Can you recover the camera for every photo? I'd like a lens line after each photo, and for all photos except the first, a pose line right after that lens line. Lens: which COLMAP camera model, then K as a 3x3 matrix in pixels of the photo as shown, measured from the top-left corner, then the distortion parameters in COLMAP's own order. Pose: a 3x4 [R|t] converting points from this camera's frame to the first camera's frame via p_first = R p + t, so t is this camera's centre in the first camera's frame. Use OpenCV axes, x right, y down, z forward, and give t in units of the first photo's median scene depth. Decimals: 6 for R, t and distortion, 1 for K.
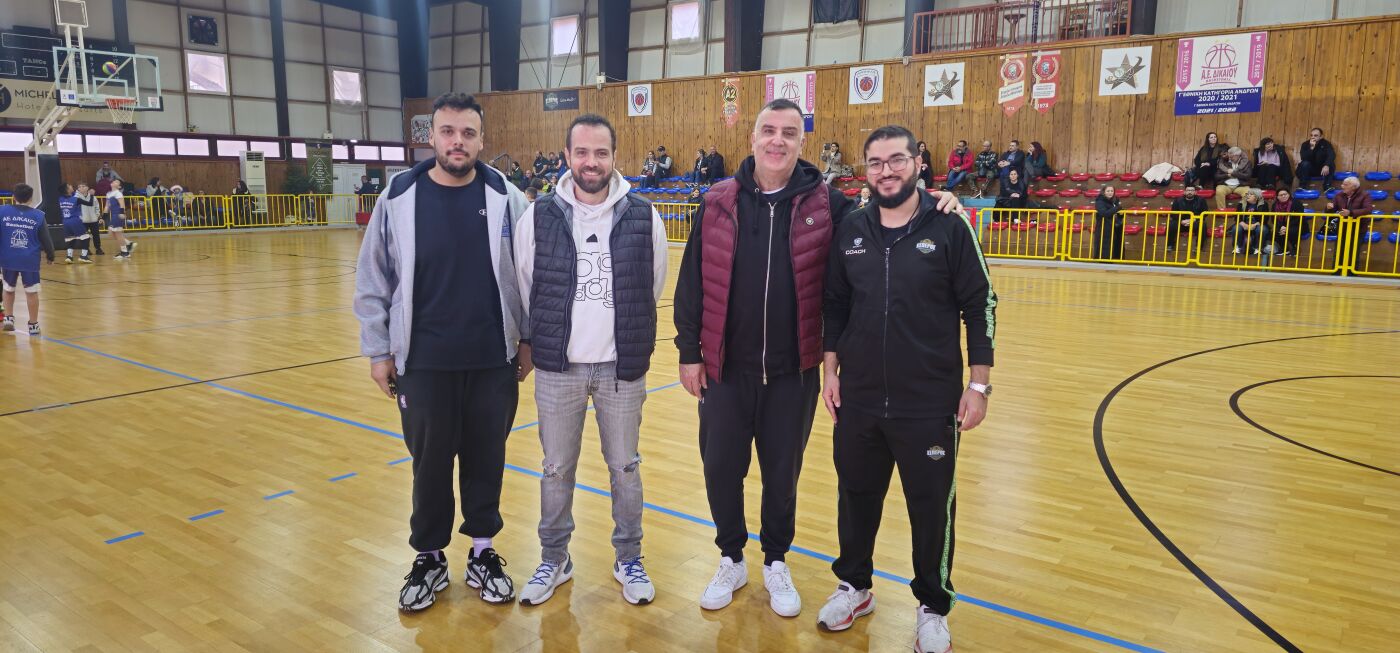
lens RADIAL K [[910.5, 0, 636.5], [0, 910.5, 299.0], [0, 0, 1]] dist [0.082921, -0.063526]
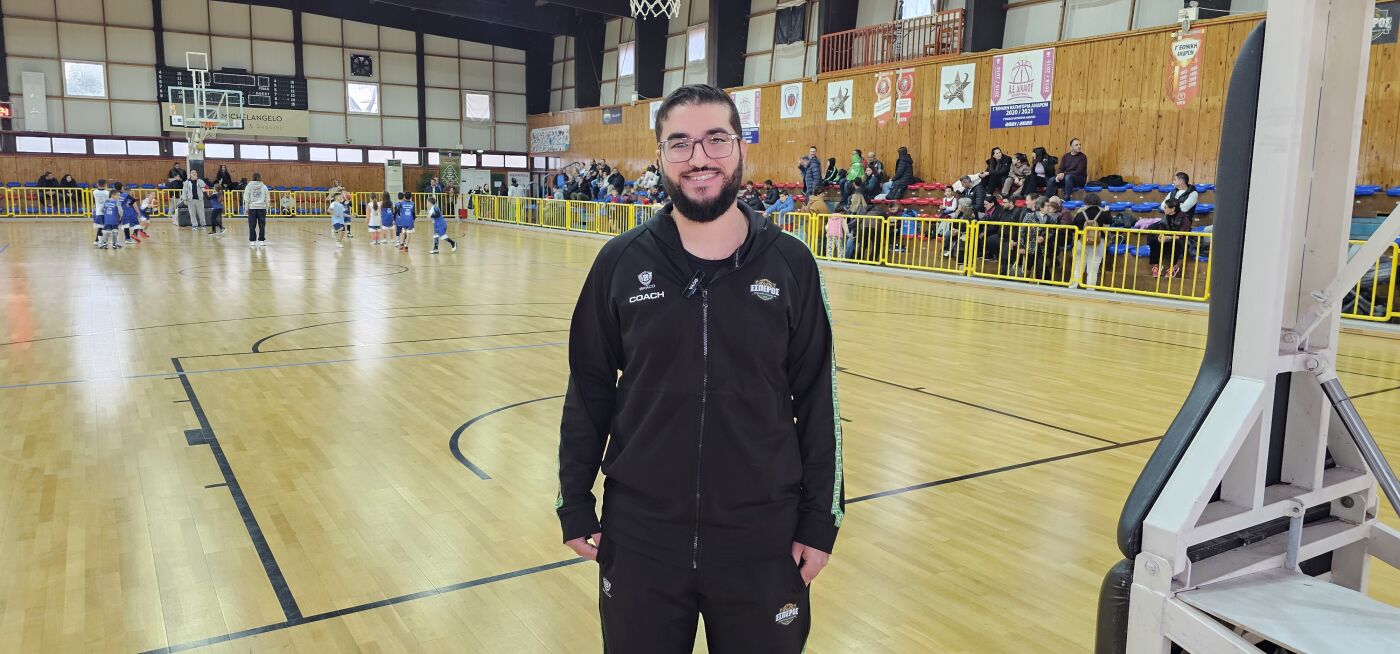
lens RADIAL K [[910.5, 0, 636.5], [0, 910.5, 299.5], [0, 0, 1]] dist [0.082921, -0.063526]
pose [[0.936494, 0.059228, -0.345647, 0.425358], [-0.062971, 0.998015, 0.000399, 0.014460], [0.344985, 0.021392, 0.938365, -0.080922]]
